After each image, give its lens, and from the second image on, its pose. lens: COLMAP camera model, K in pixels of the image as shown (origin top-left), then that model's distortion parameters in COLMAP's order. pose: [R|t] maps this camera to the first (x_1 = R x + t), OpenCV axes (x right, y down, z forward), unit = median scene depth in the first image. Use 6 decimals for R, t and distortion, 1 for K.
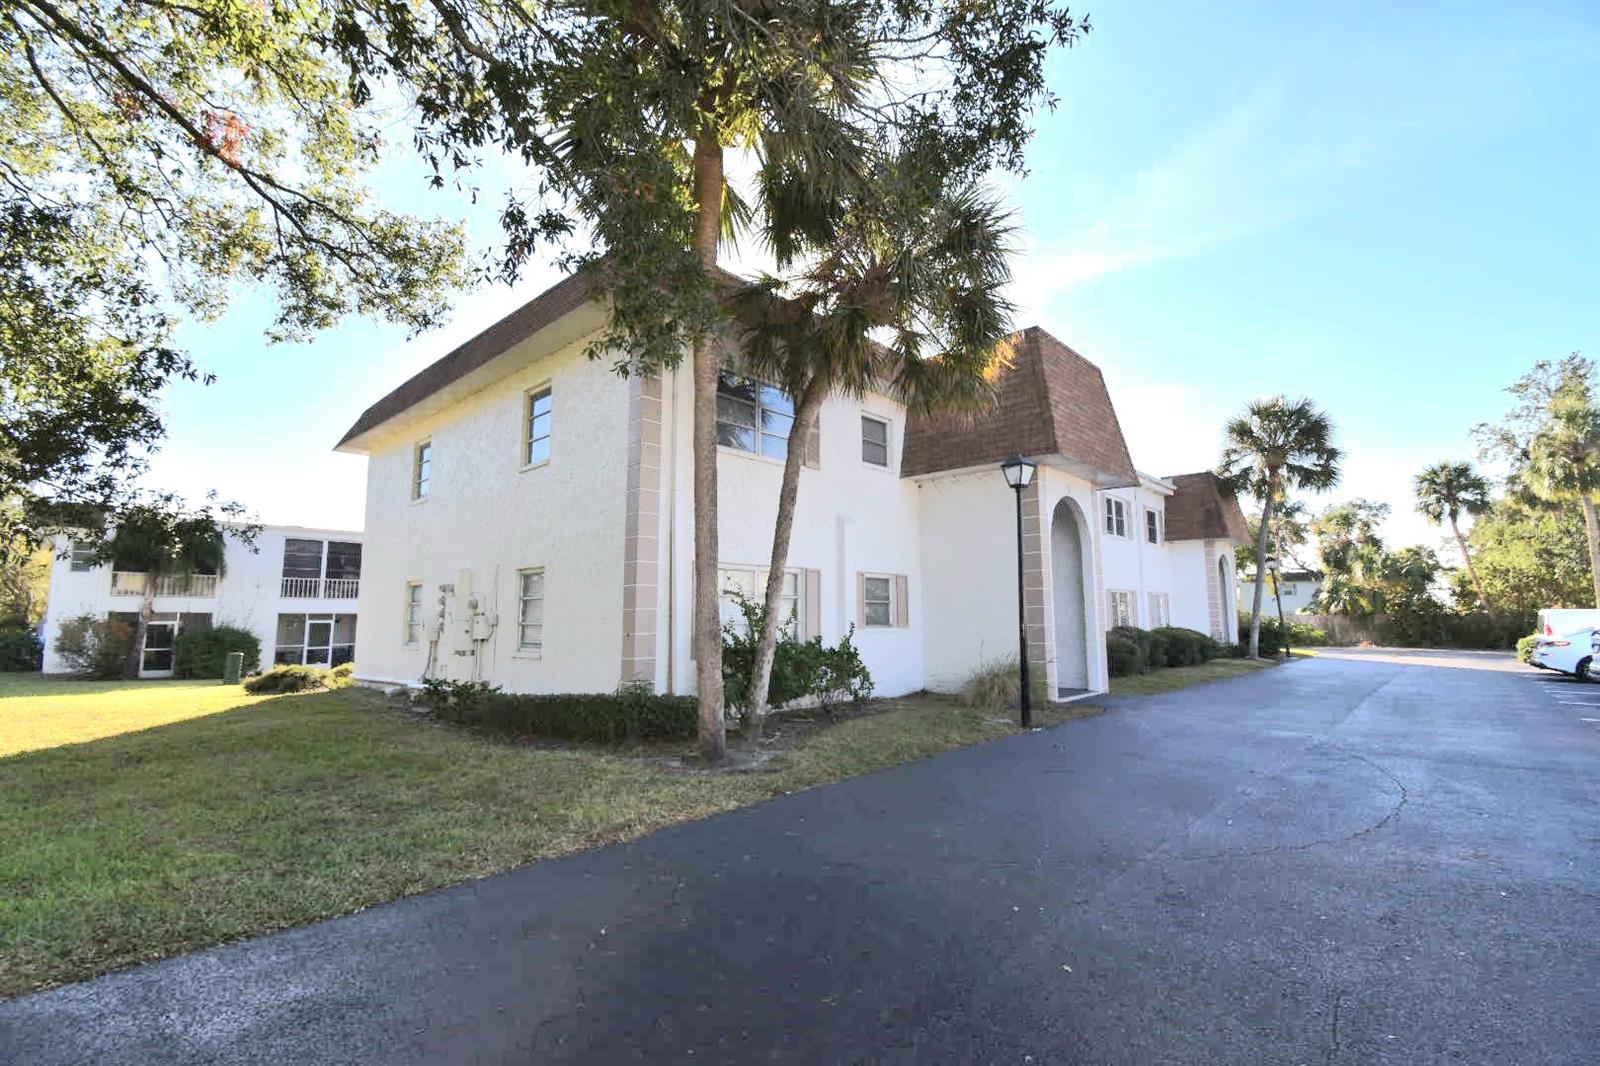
lens RADIAL K [[715.0, 0, 796.9], [0, 715.0, 530.4], [0, 0, 1]] dist [-0.005758, -0.008985]
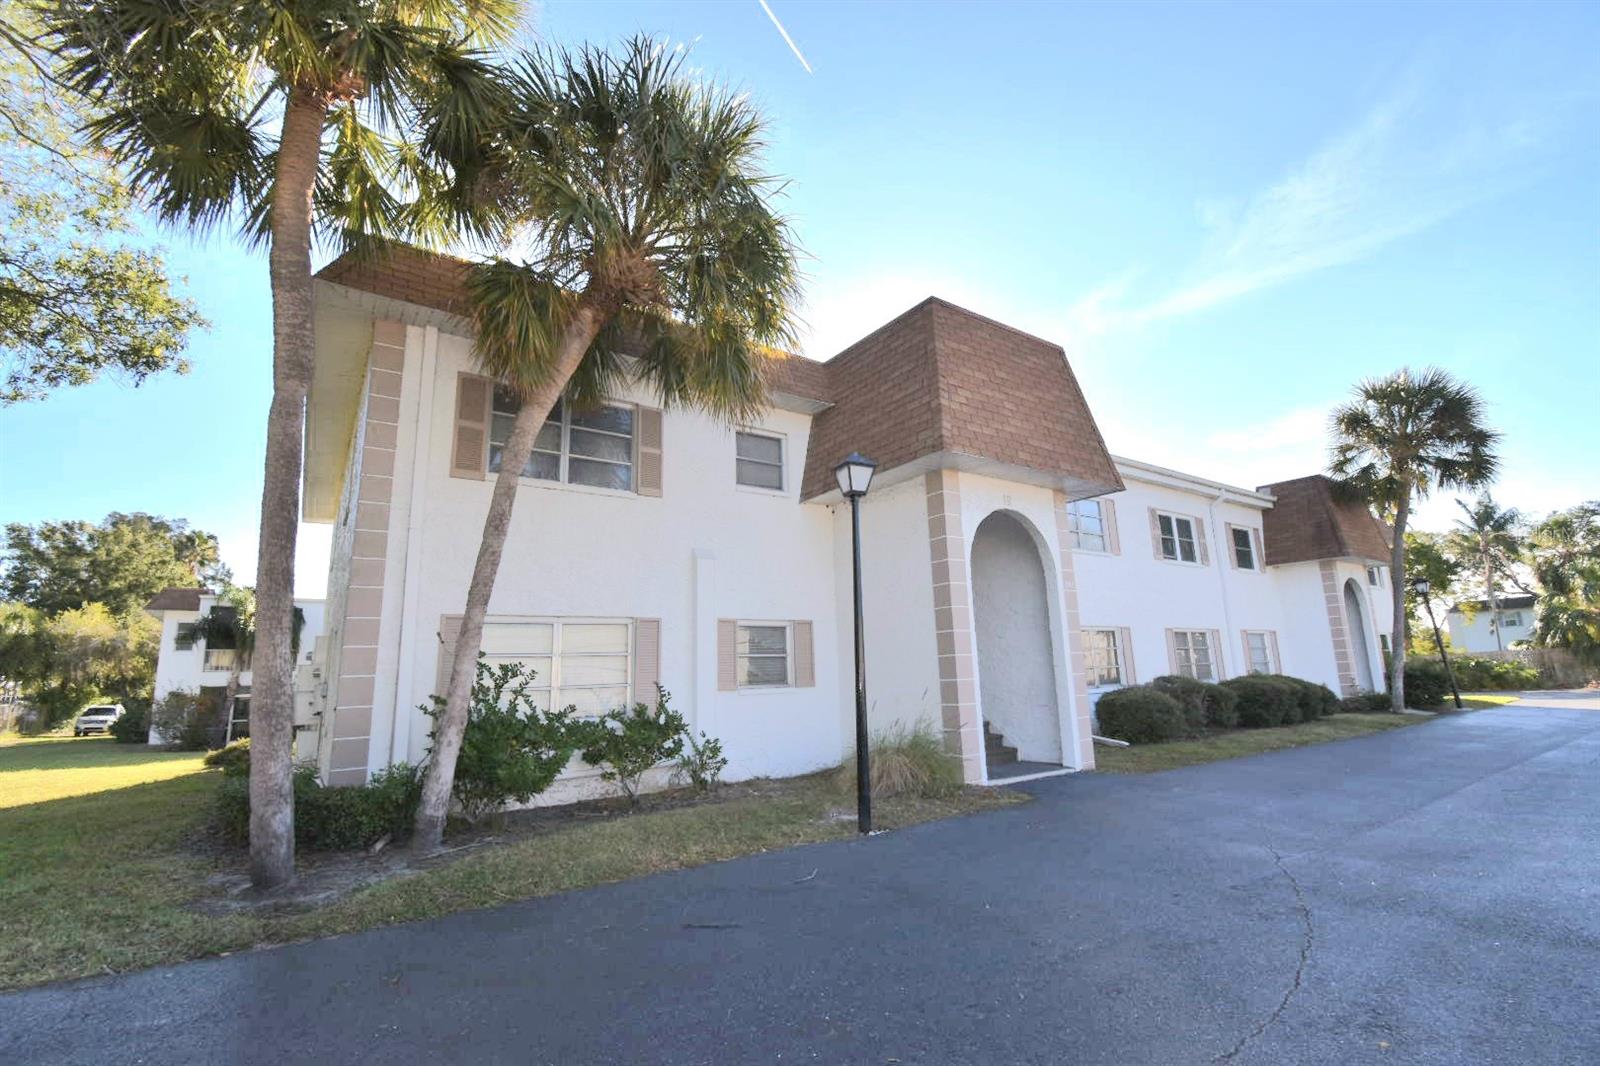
lens RADIAL K [[715.0, 0, 796.4], [0, 715.0, 533.0], [0, 0, 1]] dist [-0.005758, -0.008985]
pose [[0.977769, -0.067208, -0.198621, 0.168290], [0.052710, 0.995605, -0.077408, 0.013799], [0.202951, 0.065217, 0.977015, 0.110817]]
